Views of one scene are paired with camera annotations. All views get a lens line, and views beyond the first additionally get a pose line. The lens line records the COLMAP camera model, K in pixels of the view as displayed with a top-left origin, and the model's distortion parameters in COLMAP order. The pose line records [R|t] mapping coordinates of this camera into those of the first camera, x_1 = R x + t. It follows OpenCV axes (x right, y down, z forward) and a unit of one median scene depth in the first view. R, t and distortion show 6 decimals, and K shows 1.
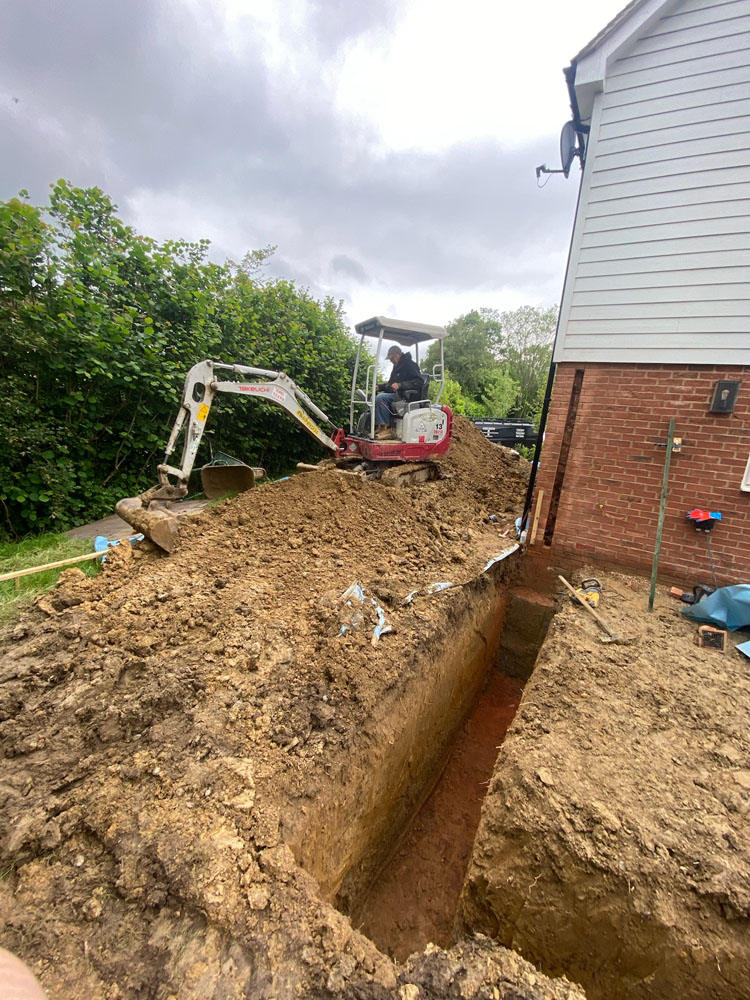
lens RADIAL K [[407.6, 0, 378.8], [0, 407.6, 499.1], [0, 0, 1]] dist [0.033944, -0.025391]
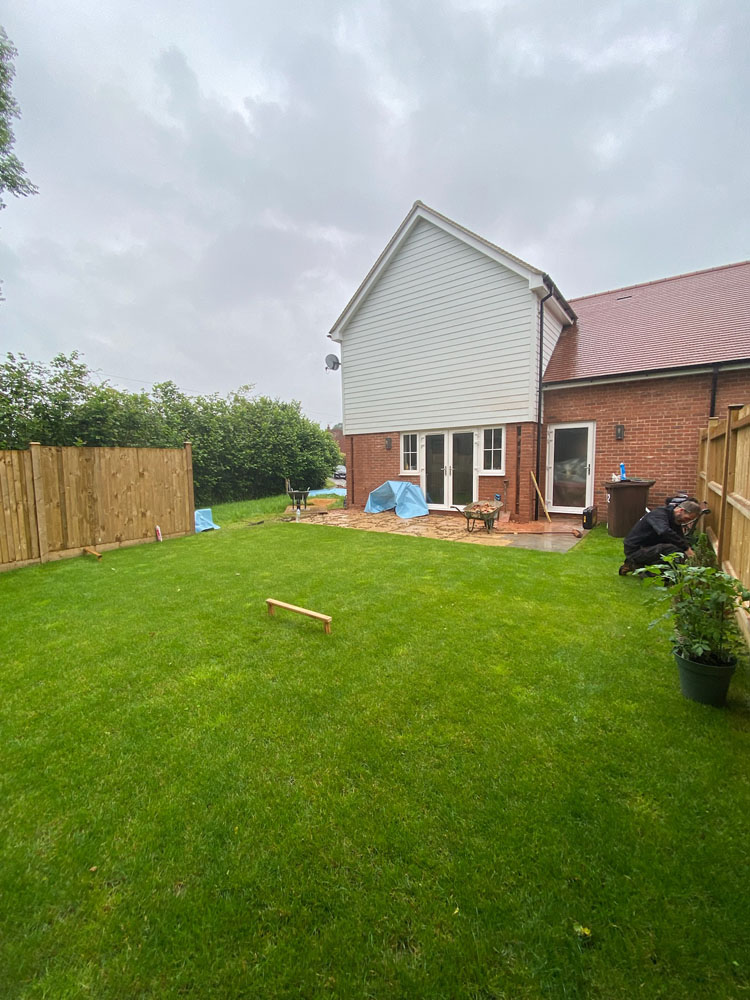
lens RADIAL K [[407.6, 0, 378.8], [0, 407.6, 499.1], [0, 0, 1]] dist [0.033944, -0.025391]
pose [[0.990913, -0.092132, -0.097997, 1.601922], [0.079092, 0.988419, -0.129509, 0.758322], [0.108794, 0.120581, 0.986724, -2.668017]]
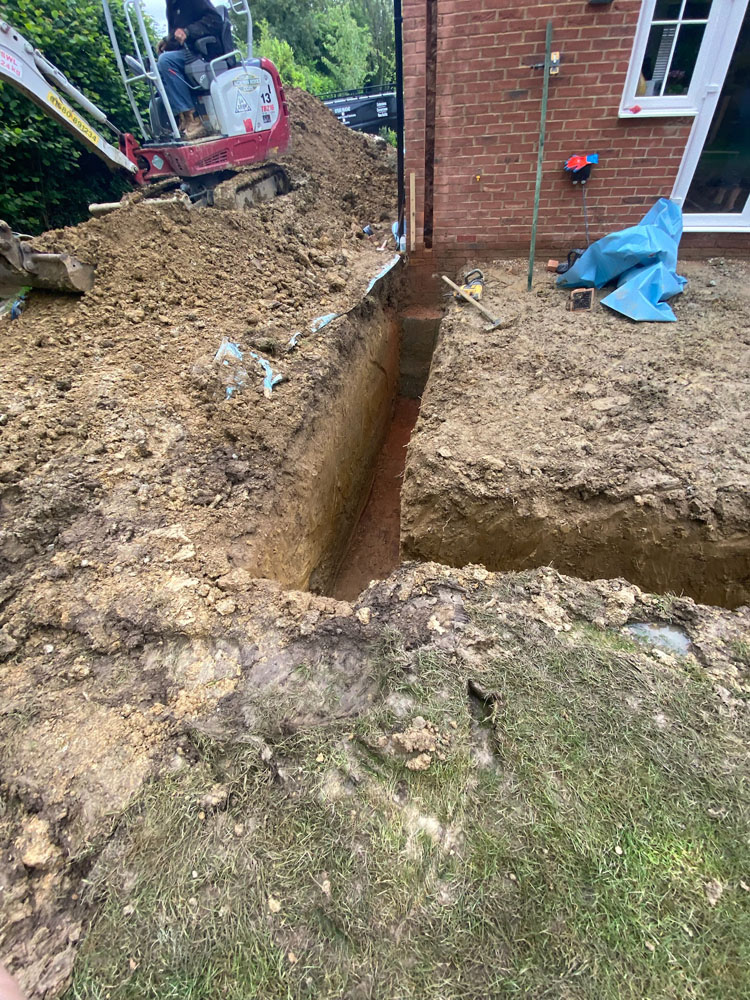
lens RADIAL K [[411.1, 0, 376.8], [0, 411.1, 492.9], [0, 0, 1]] dist [0.050779, -0.036533]
pose [[0.936700, -0.327520, 0.123791, 0.030341], [0.213912, 0.815209, 0.538216, 0.071301], [-0.277192, -0.477667, 0.833666, 0.022703]]
